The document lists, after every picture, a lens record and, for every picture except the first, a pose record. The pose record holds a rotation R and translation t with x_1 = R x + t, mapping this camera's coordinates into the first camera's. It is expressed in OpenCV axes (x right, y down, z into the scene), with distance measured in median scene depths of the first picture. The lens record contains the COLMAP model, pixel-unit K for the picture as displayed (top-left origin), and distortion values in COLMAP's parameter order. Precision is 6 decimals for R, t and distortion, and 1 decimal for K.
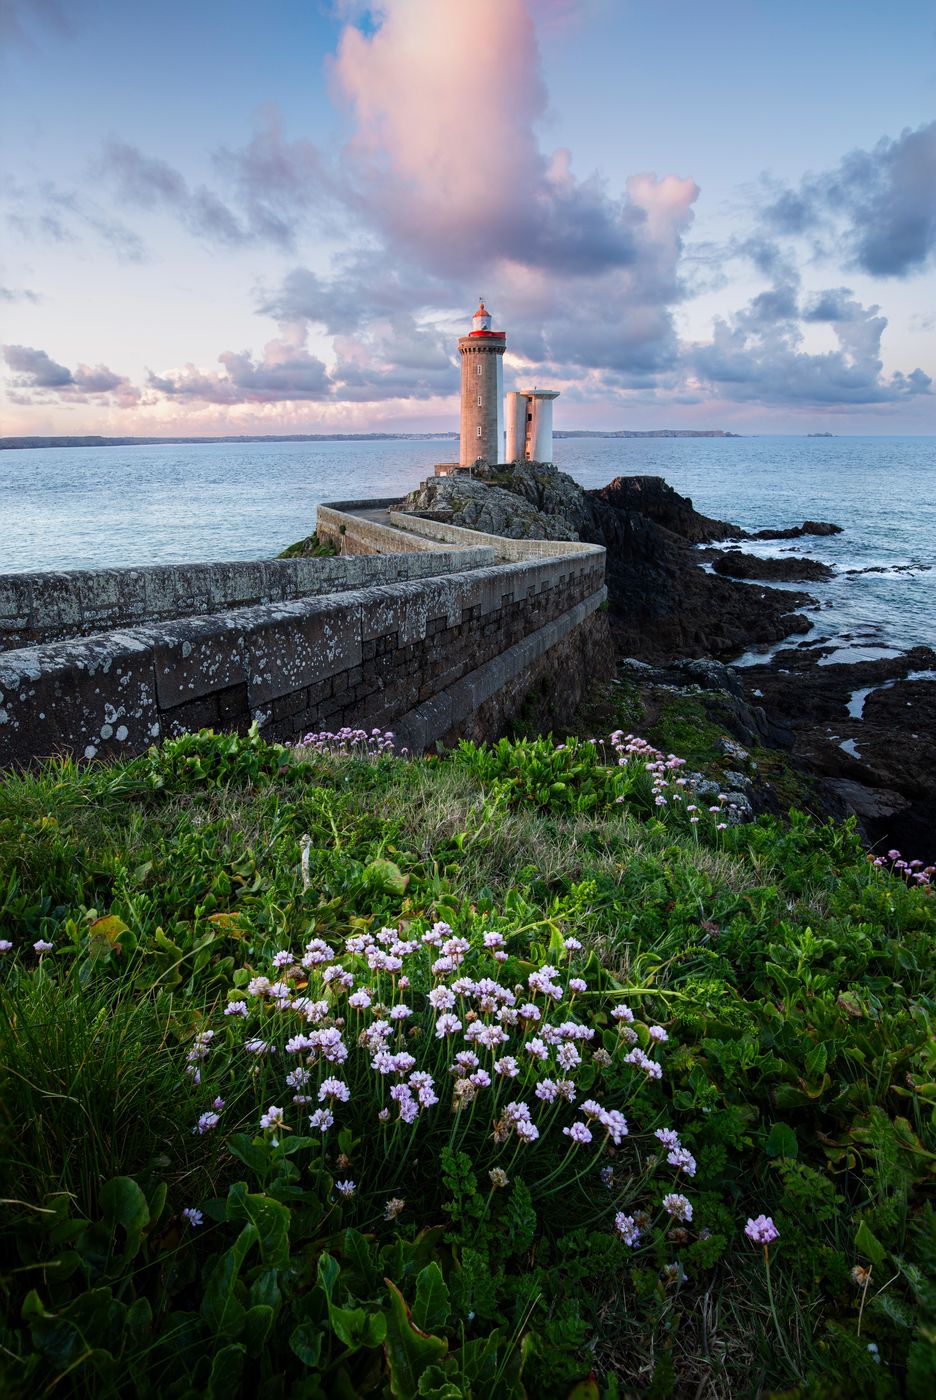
lens RADIAL K [[718.1, 0, 468.1], [0, 718.1, 686.6], [0, 0, 1]] dist [0.007392, -0.003014]
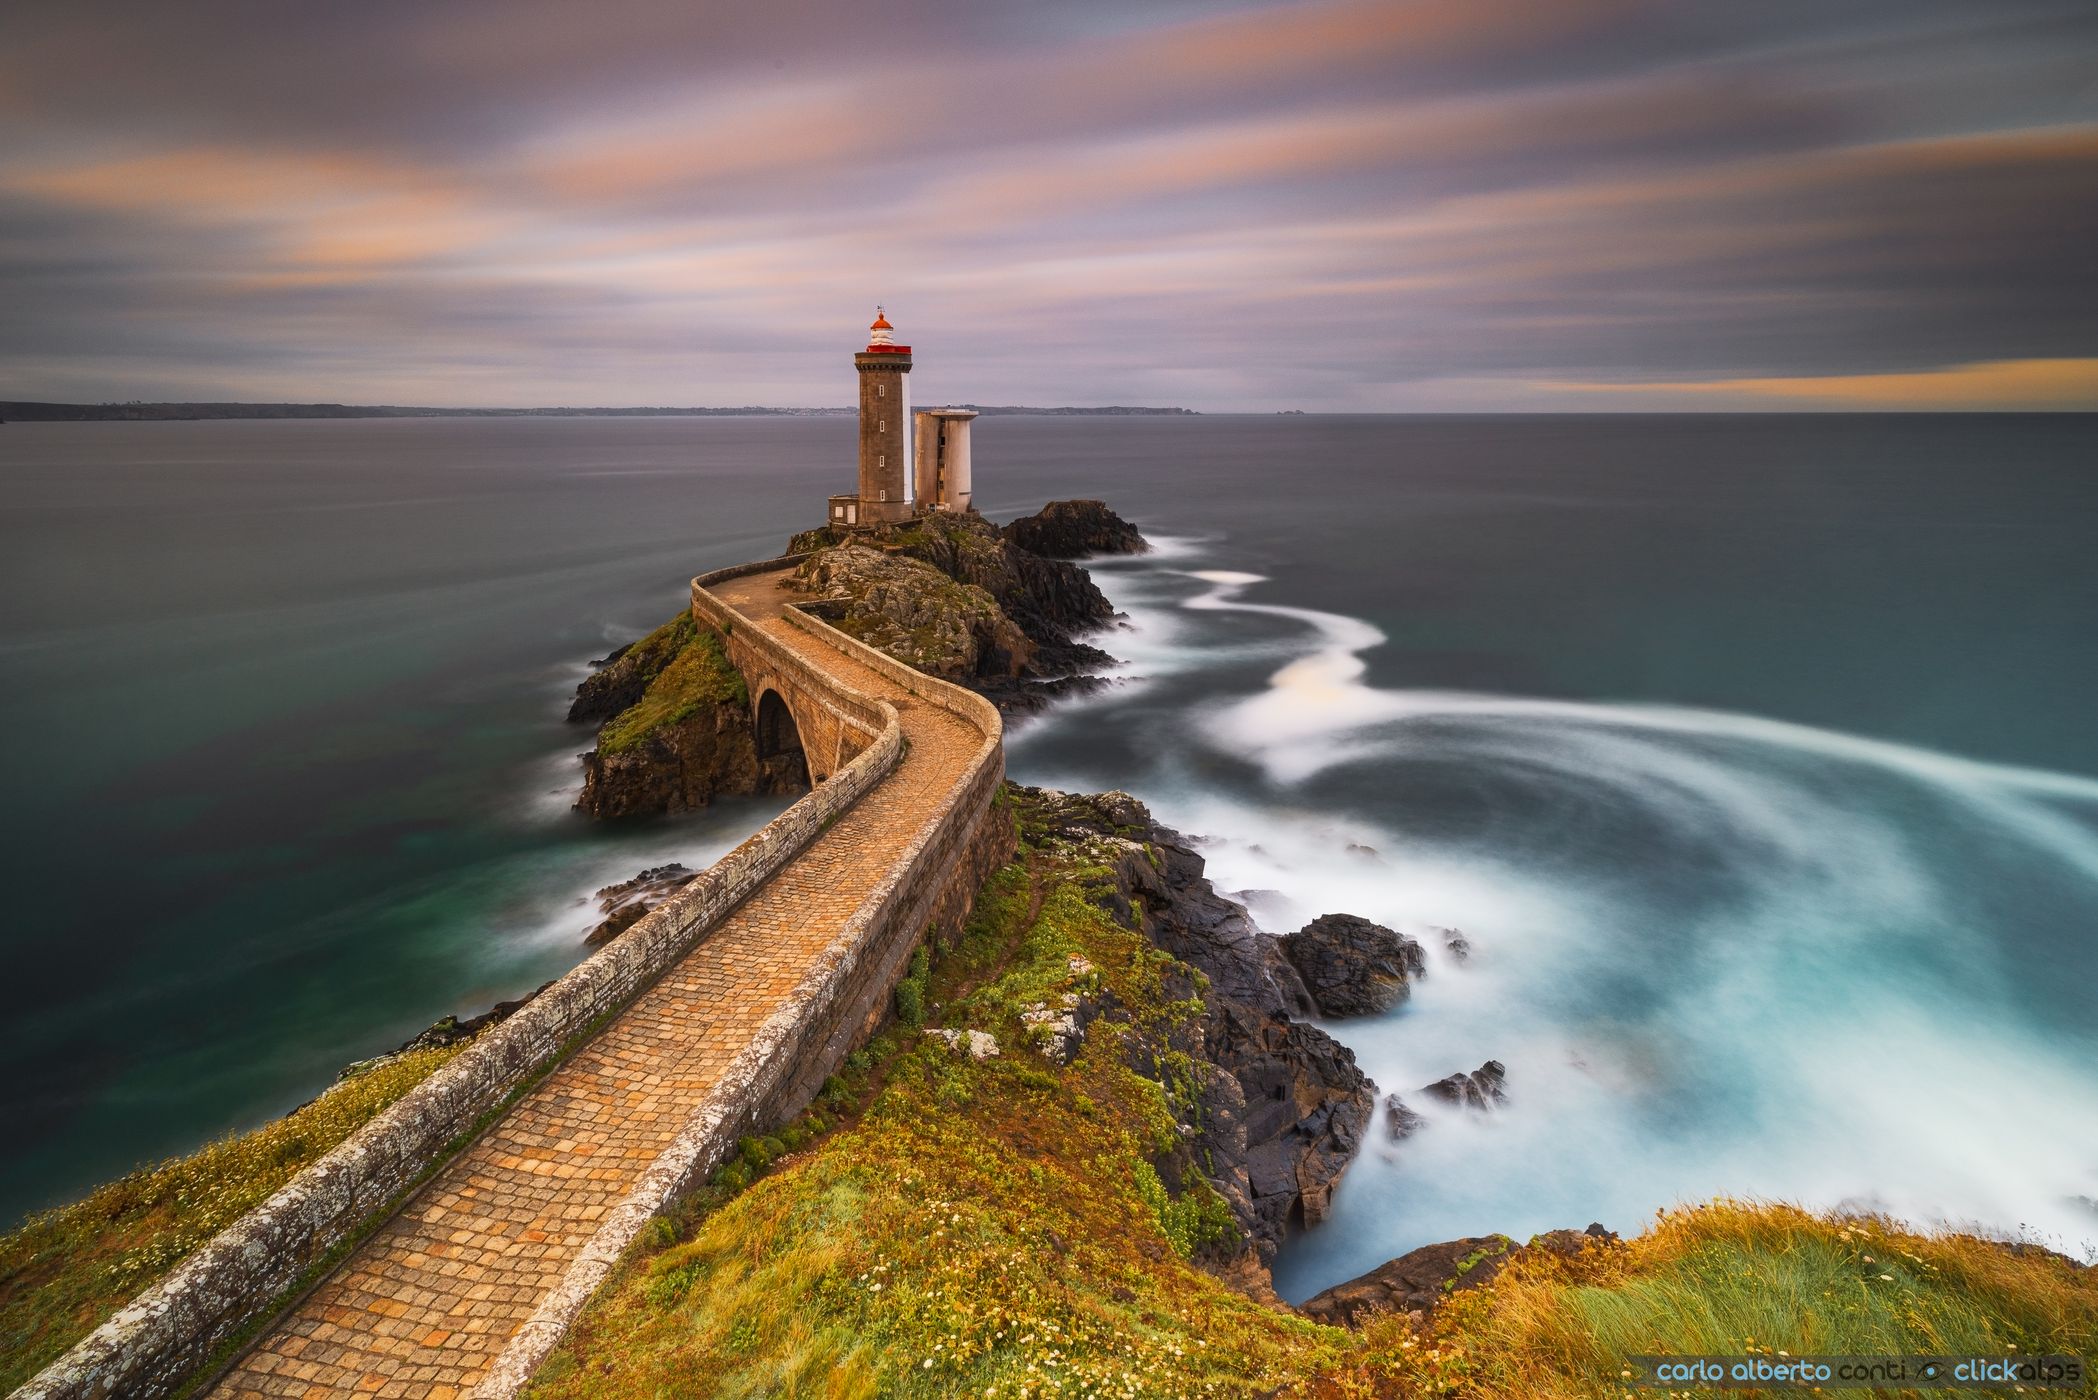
lens RADIAL K [[922.9, 0, 1064.4], [0, 922.9, 695.0], [0, 0, 1]] dist [-0.011076, -0.000802]
pose [[0.980842, -0.055300, 0.186791, 0.010447], [0.059373, 0.998103, -0.016274, -0.071155], [-0.185537, 0.027053, 0.982265, -0.123039]]
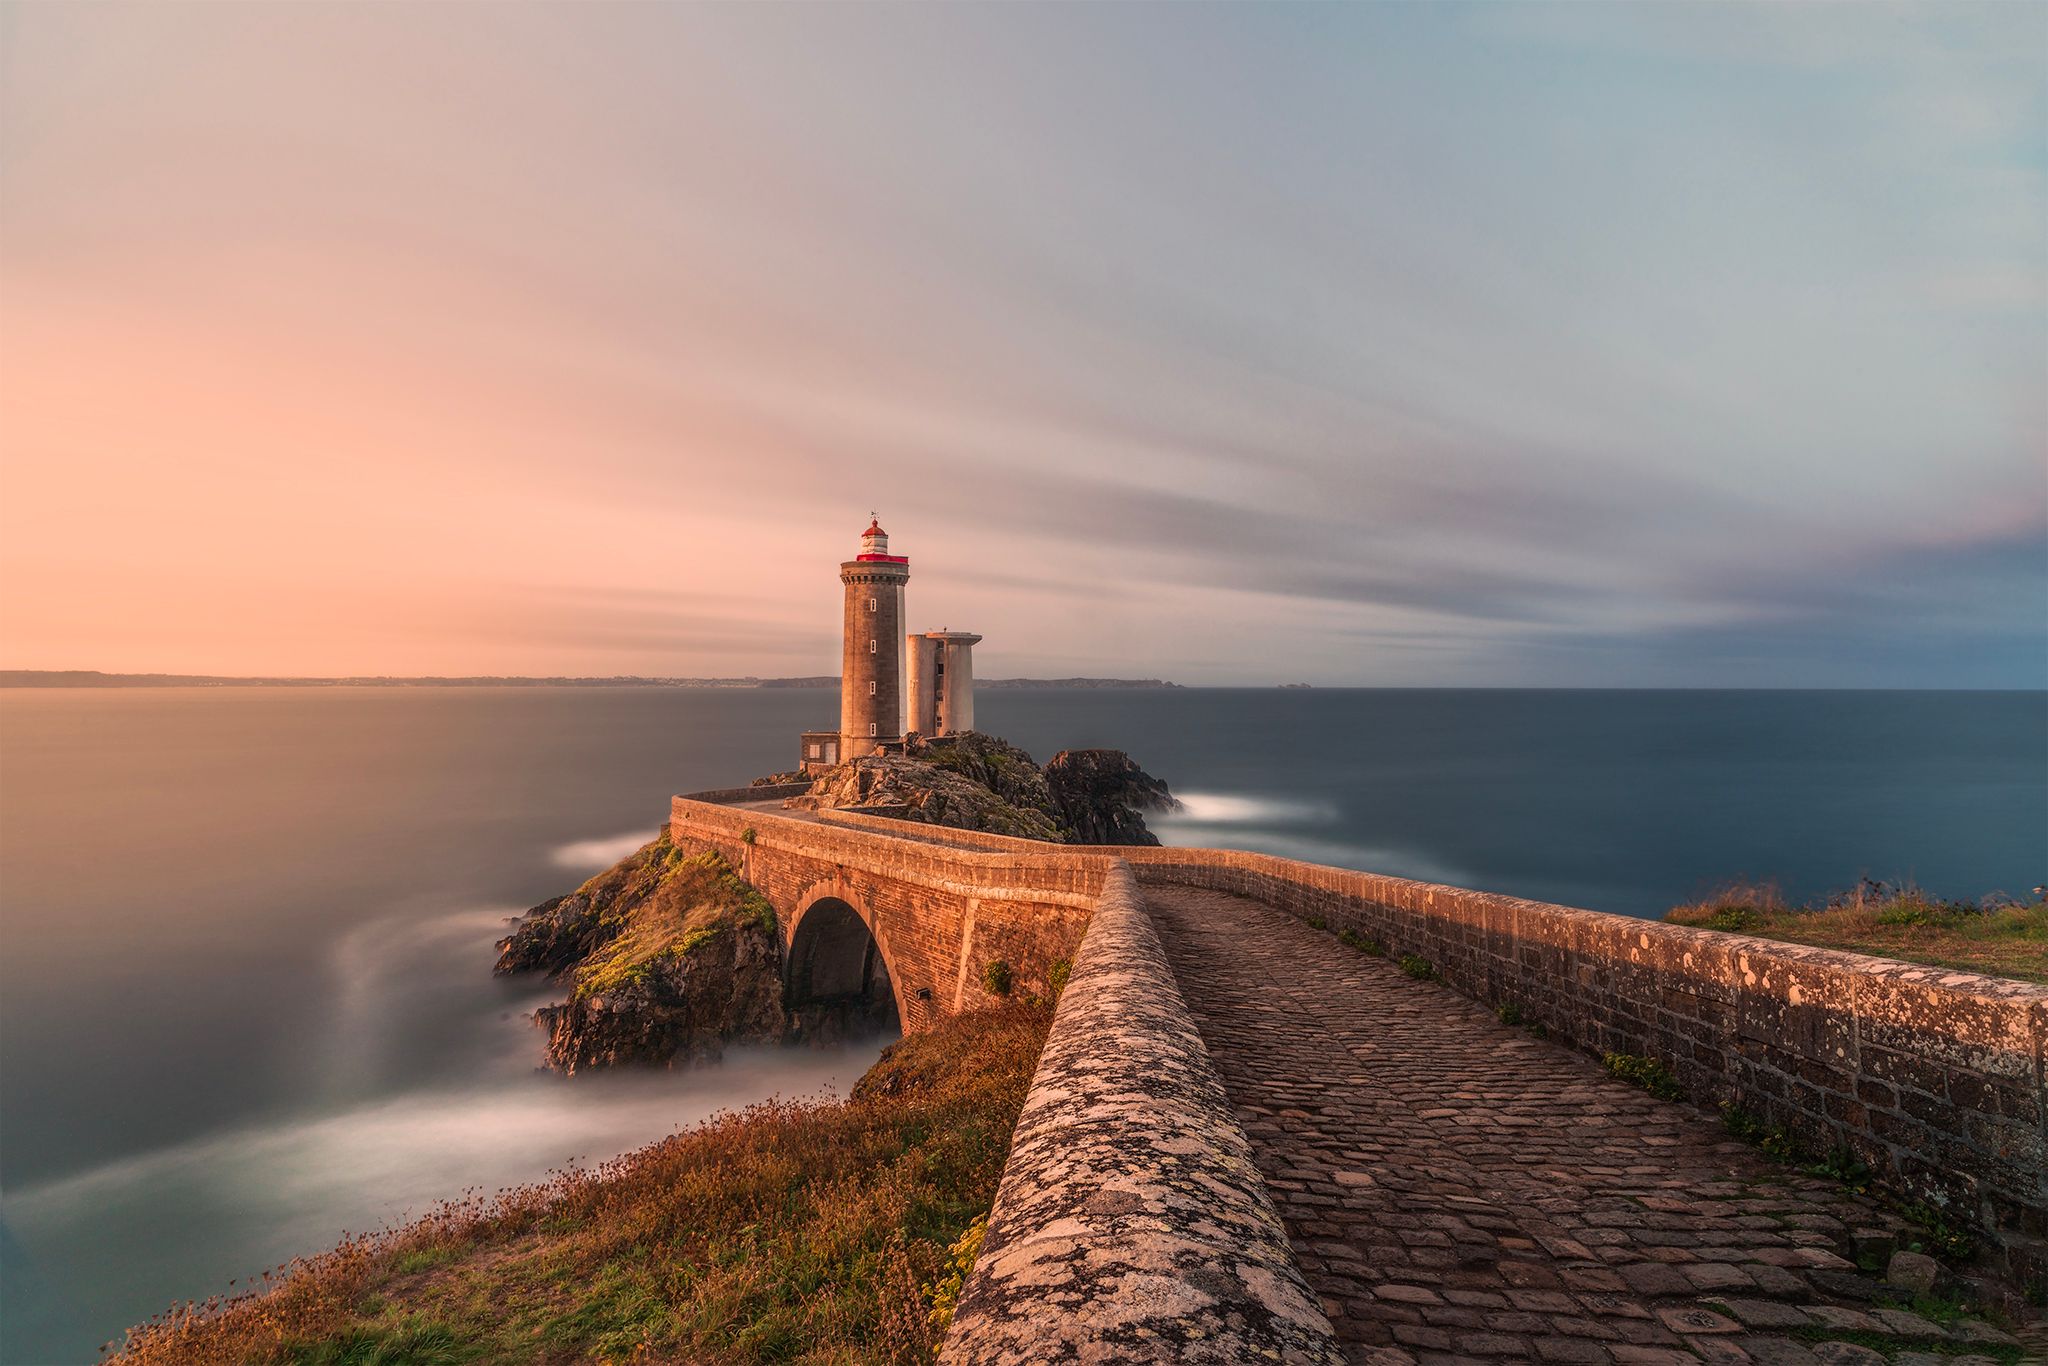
lens RADIAL K [[1198.8, 0, 1028.2], [0, 1198.8, 668.7], [0, 0, 1]] dist [-0.000870, 0.000829]
pose [[0.974607, 0.011164, 0.223645, -0.128481], [0.065410, 0.941003, -0.332017, 0.017642], [-0.214157, 0.338215, 0.916377, -0.100356]]
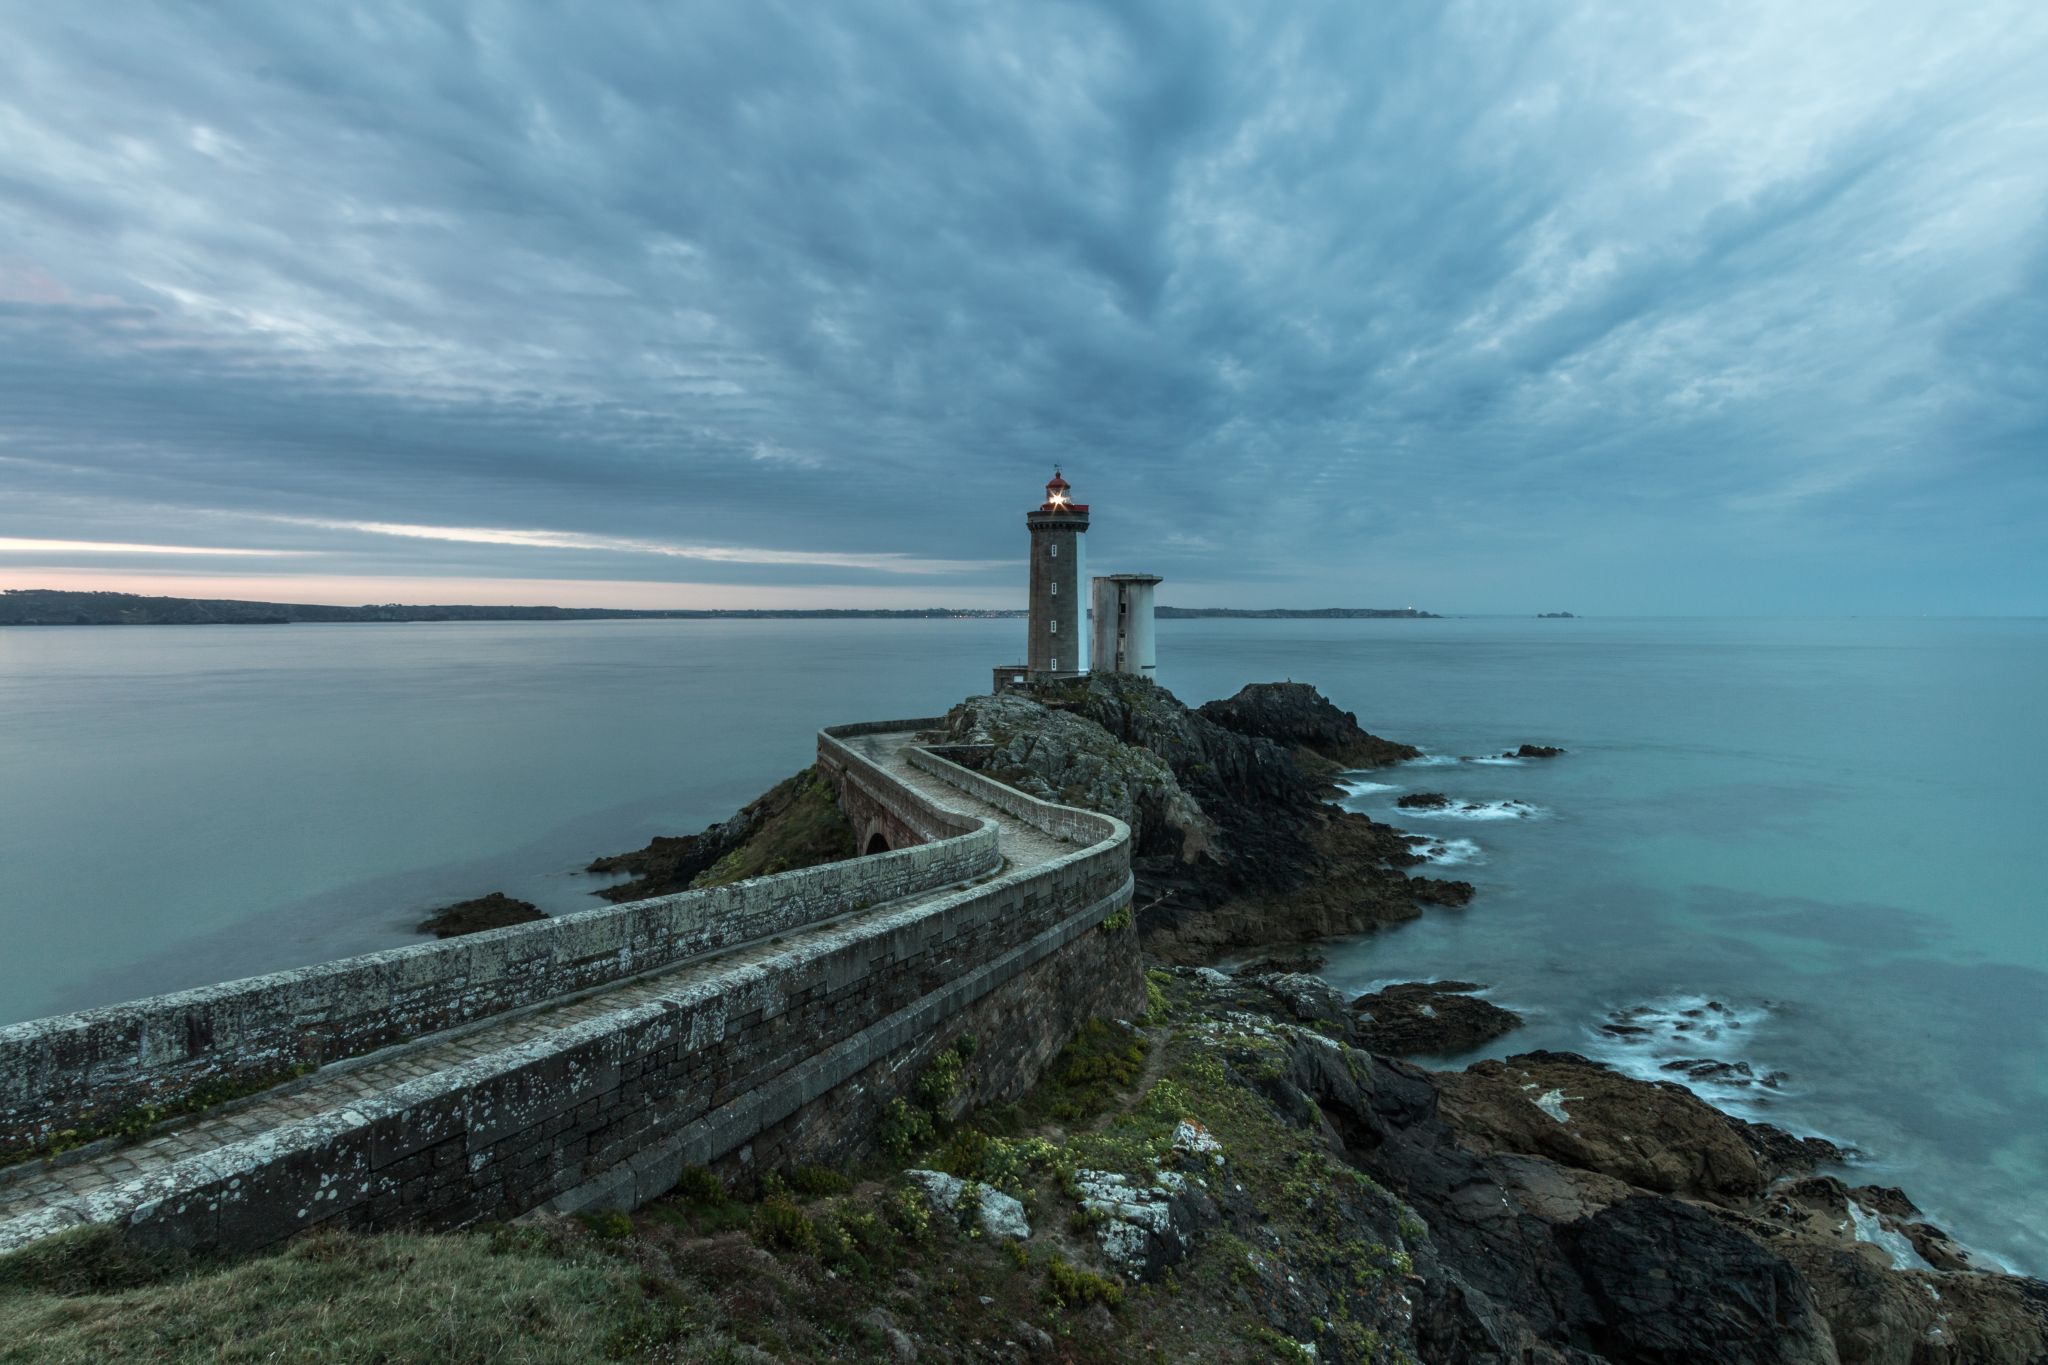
lens RADIAL K [[1050.4, 0, 1018.1], [0, 1050.4, 682.3], [0, 0, 1]] dist [0.007392, -0.003014]
pose [[0.998860, 0.007517, -0.047150, 0.041704], [-0.019634, 0.964833, -0.262128, -0.017368], [0.043522, 0.262755, 0.963881, -0.051759]]
